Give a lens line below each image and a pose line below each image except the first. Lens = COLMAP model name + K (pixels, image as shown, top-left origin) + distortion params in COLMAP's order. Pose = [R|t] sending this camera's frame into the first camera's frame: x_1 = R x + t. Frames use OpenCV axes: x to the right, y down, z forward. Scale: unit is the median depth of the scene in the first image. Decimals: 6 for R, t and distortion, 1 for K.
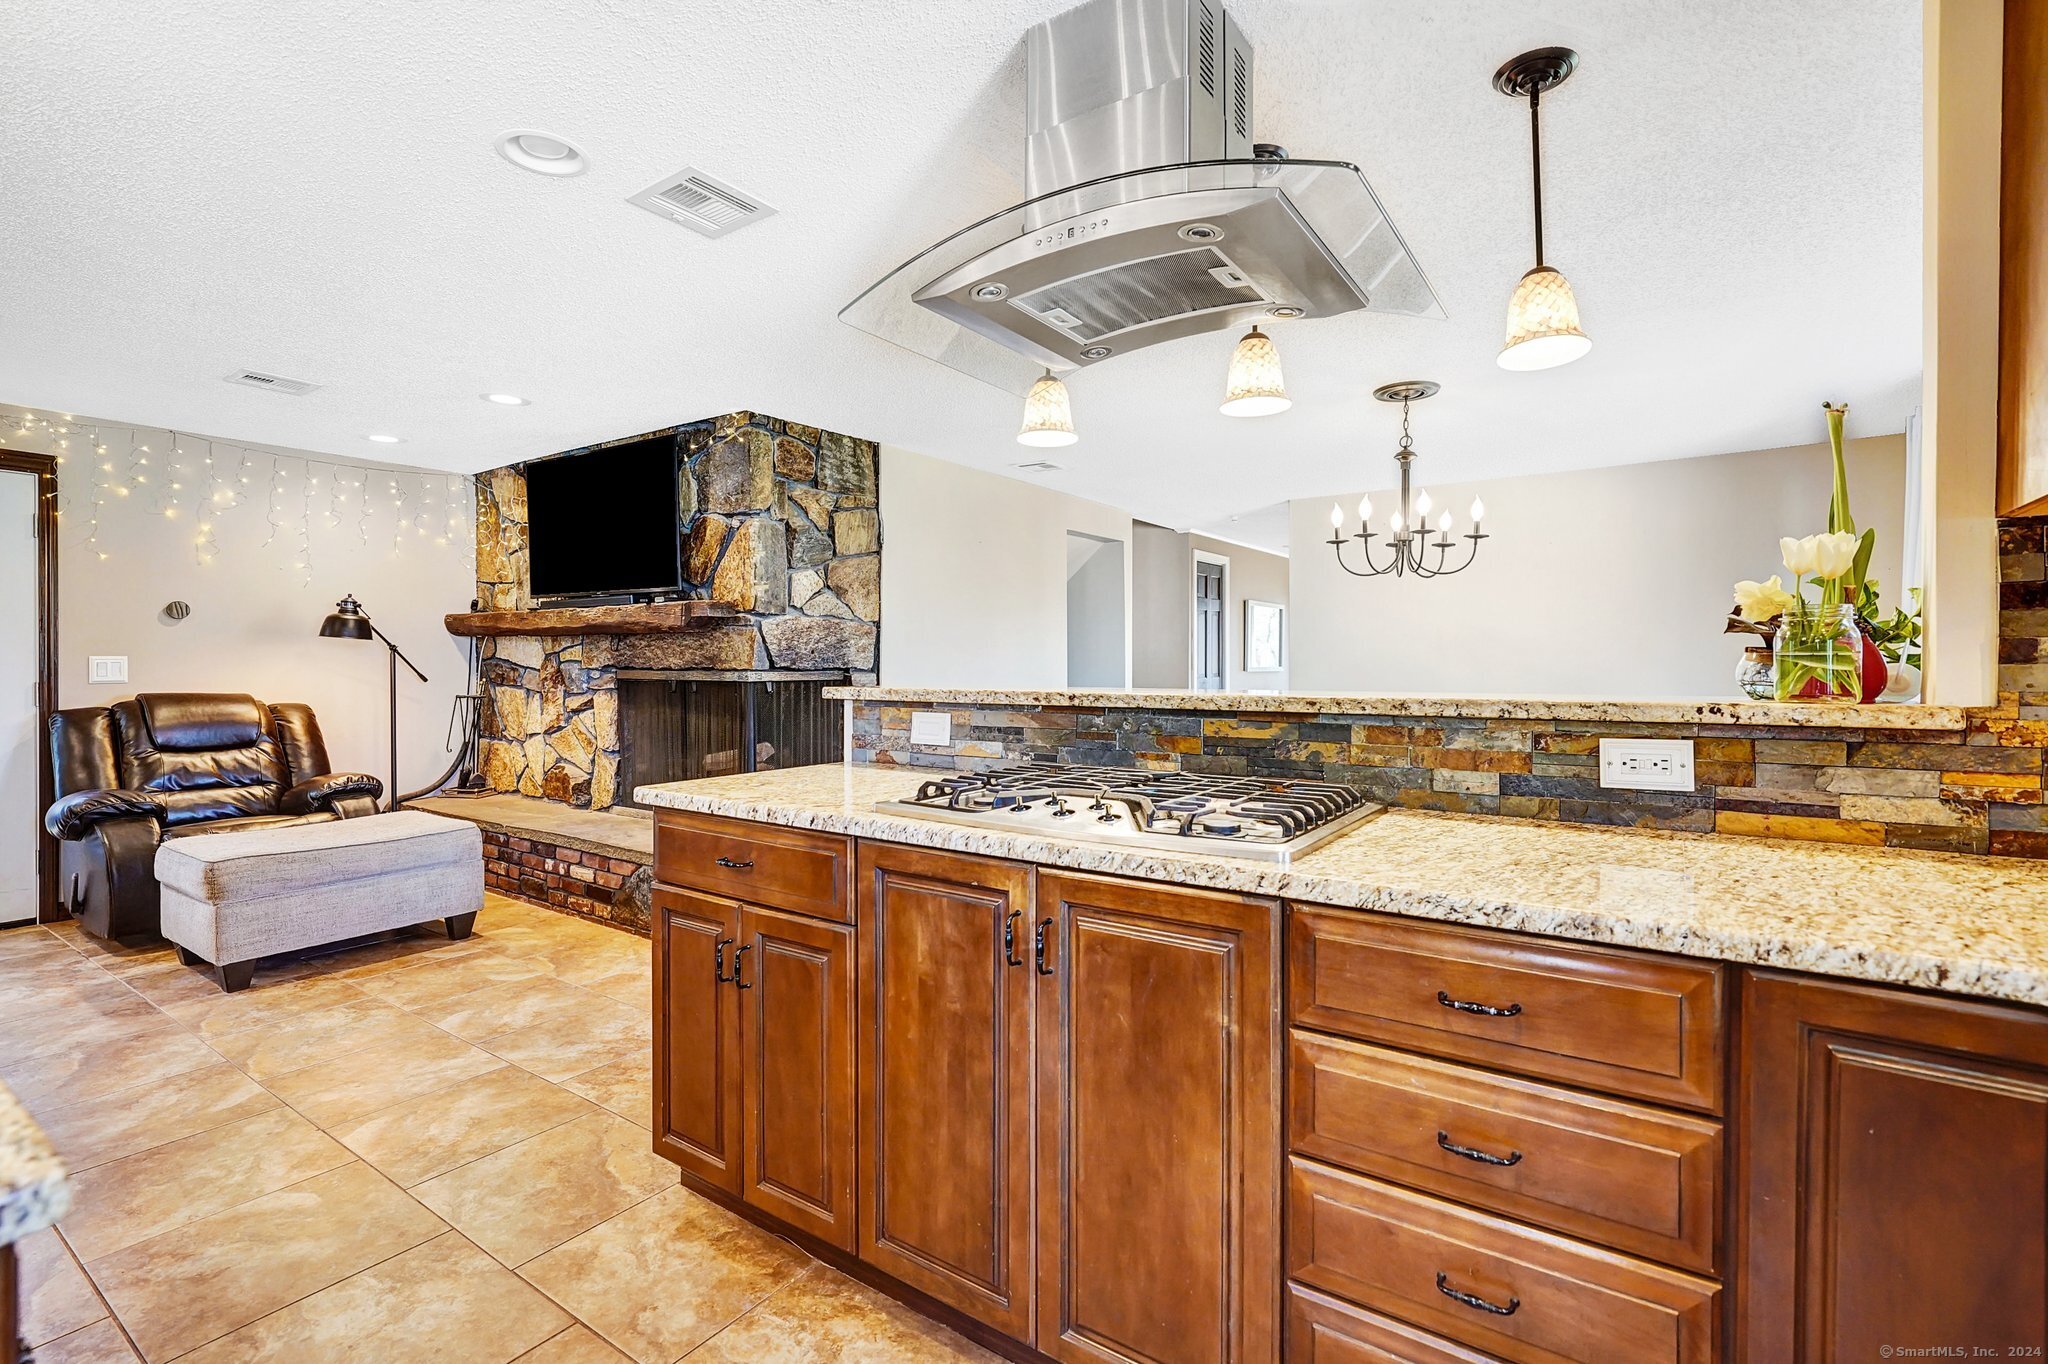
lens RADIAL K [[906.9, 0, 1009.8], [0, 906.9, 667.6], [0, 0, 1]] dist [0.001437, 0.000471]
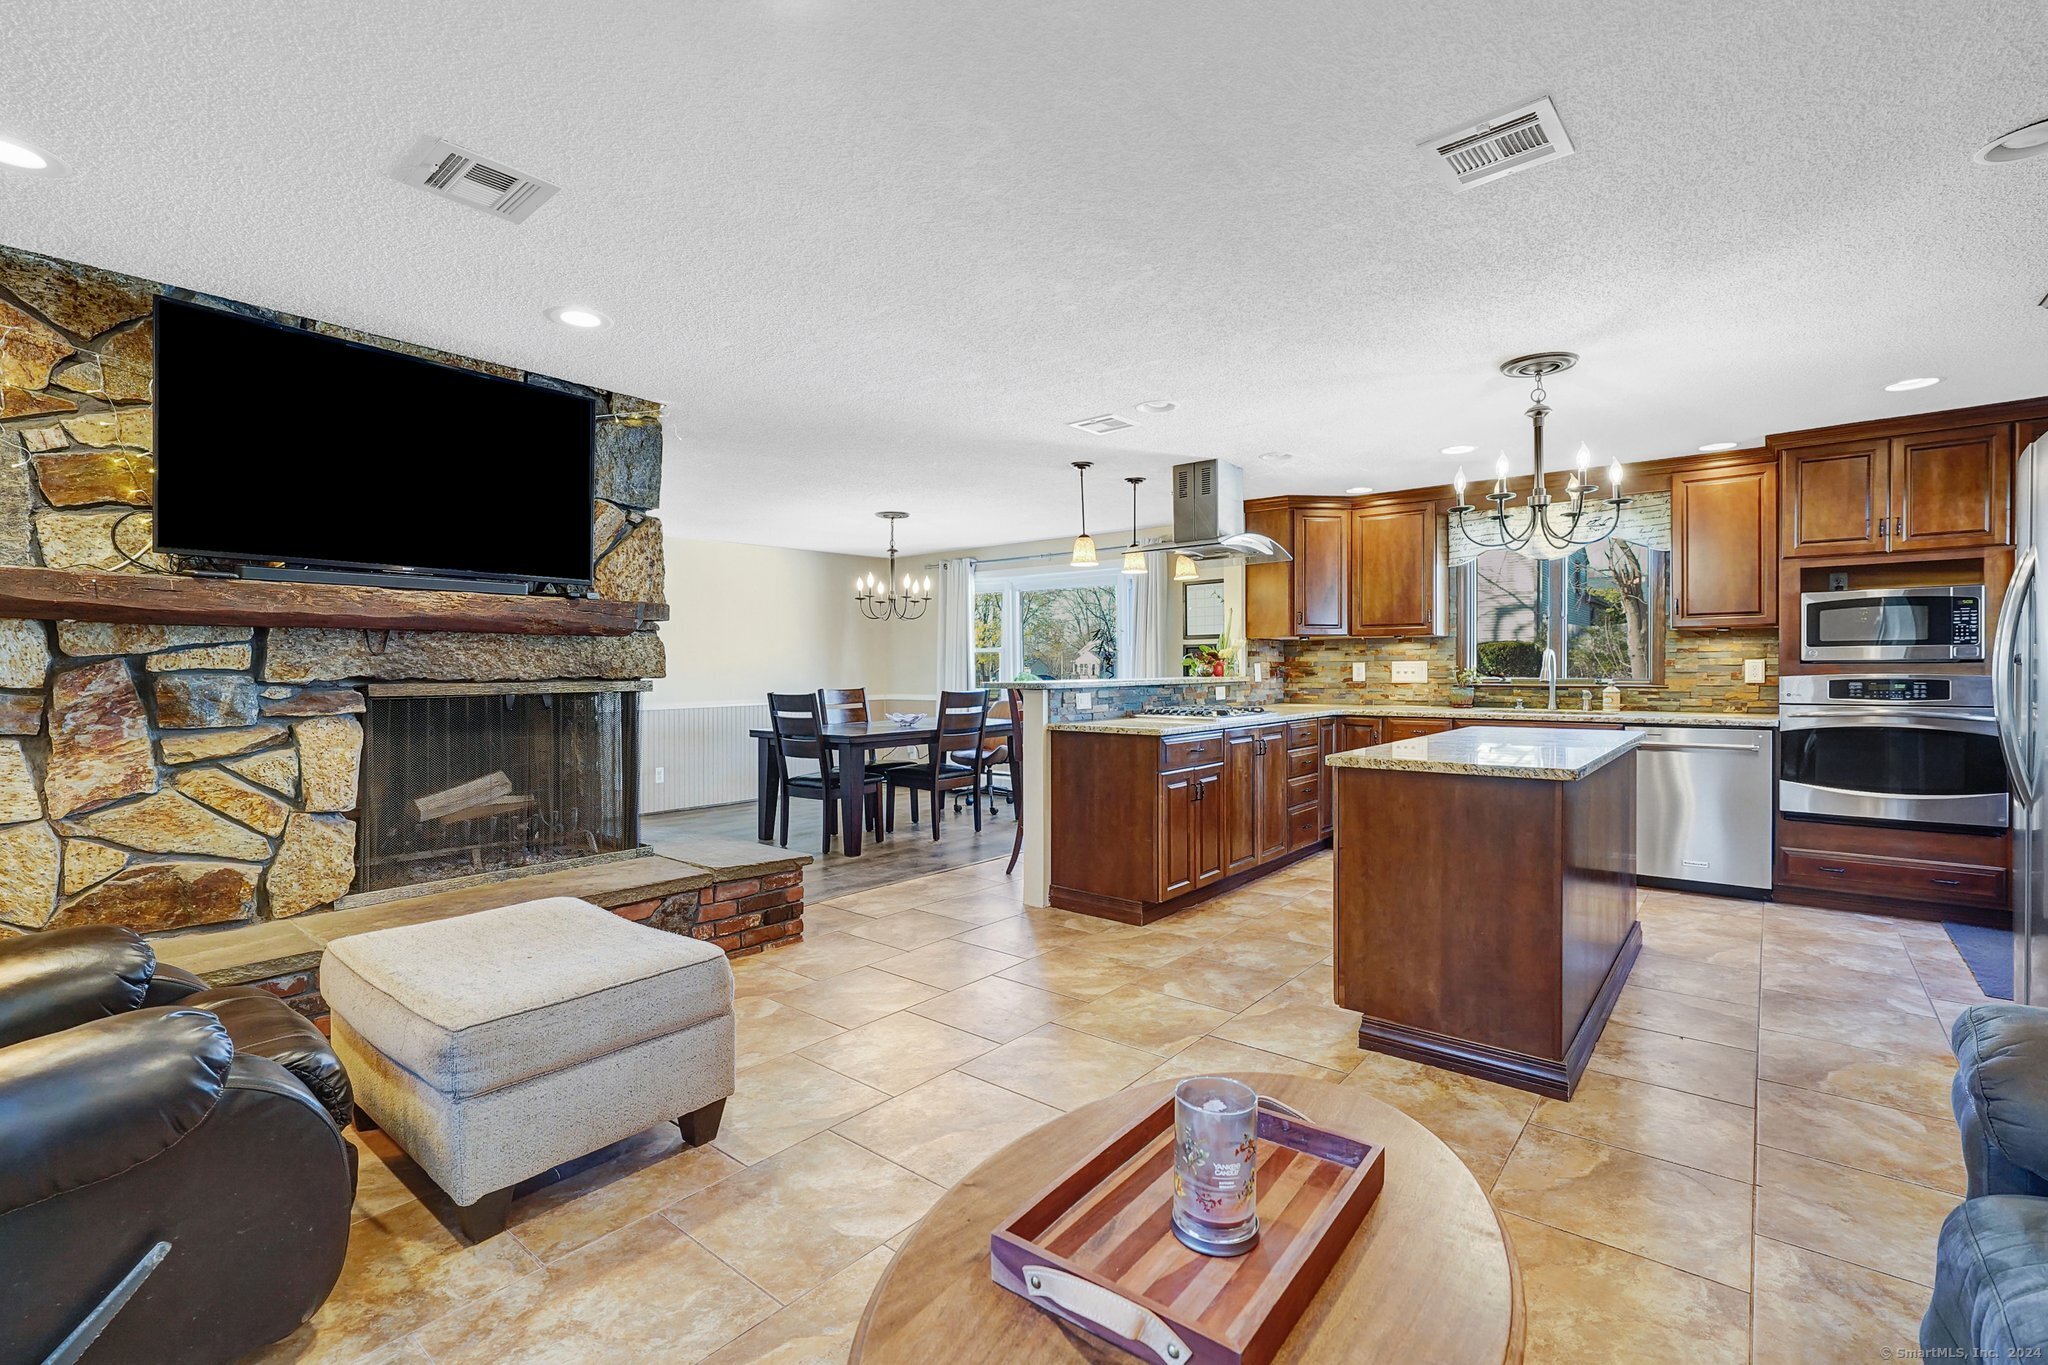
lens RADIAL K [[846.1, 0, 1073.0], [0, 846.1, 675.3], [0, 0, 1]] dist [0.000117, -0.000097]
pose [[0.073235, -0.009961, 0.997265, -1.157903], [0.009843, 0.999909, 0.009264, -0.004823], [-0.997266, 0.009137, 0.073327, 0.520028]]
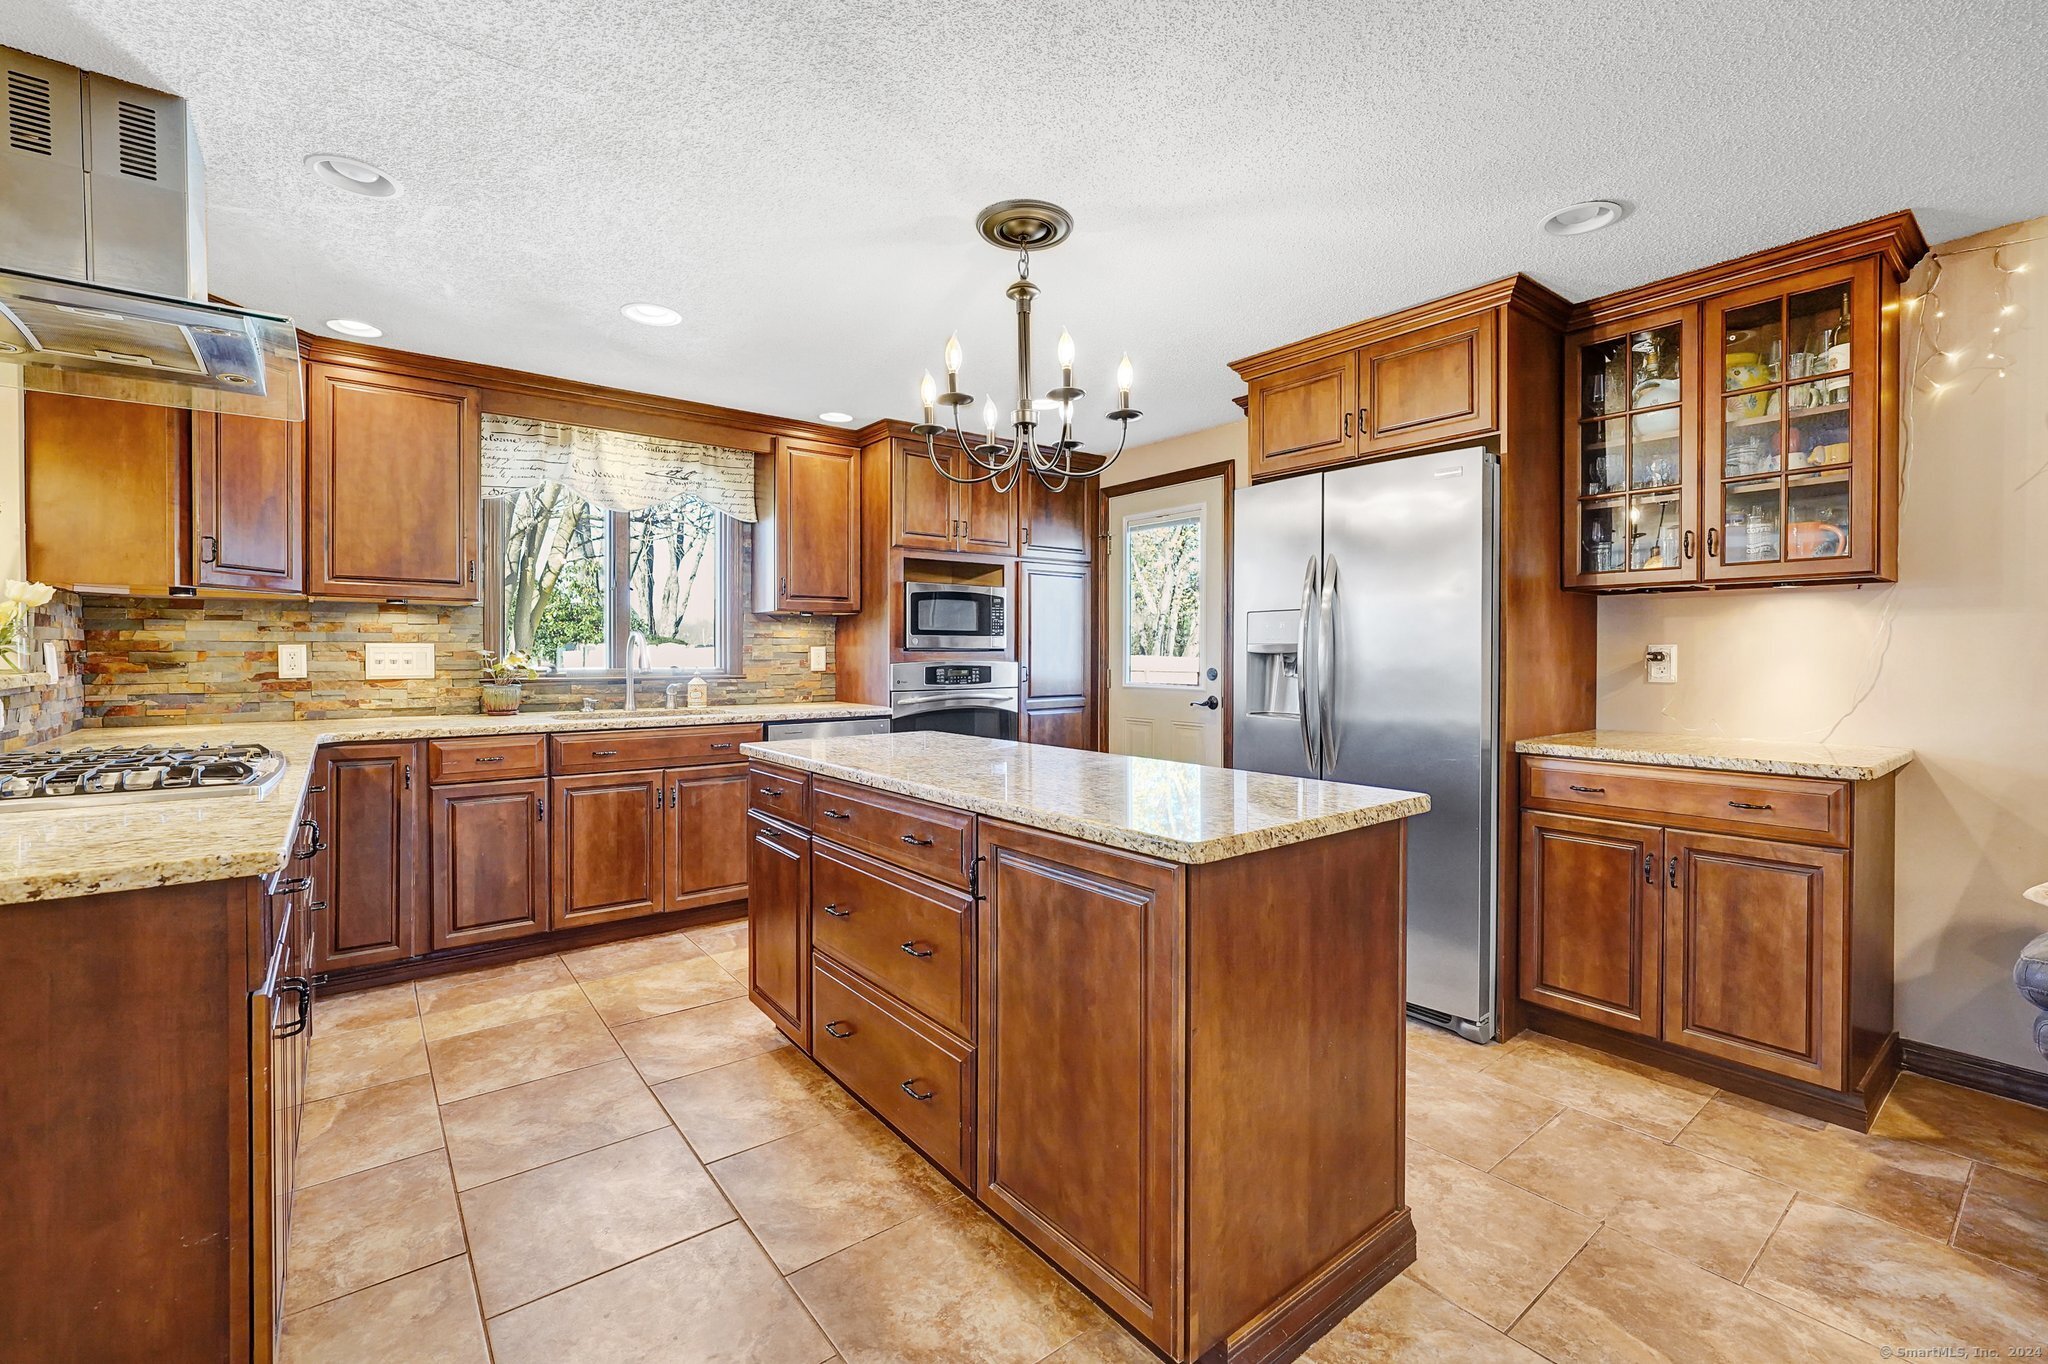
lens RADIAL K [[865.6, 0, 975.7], [0, 865.6, 659.4], [0, 0, 1]] dist [-0.011165, 0.003900]
pose [[-0.940027, -0.003797, 0.341079, -0.527428], [0.000405, 0.999925, 0.012249, -0.003591], [-0.341100, 0.011652, -0.939955, 0.686834]]
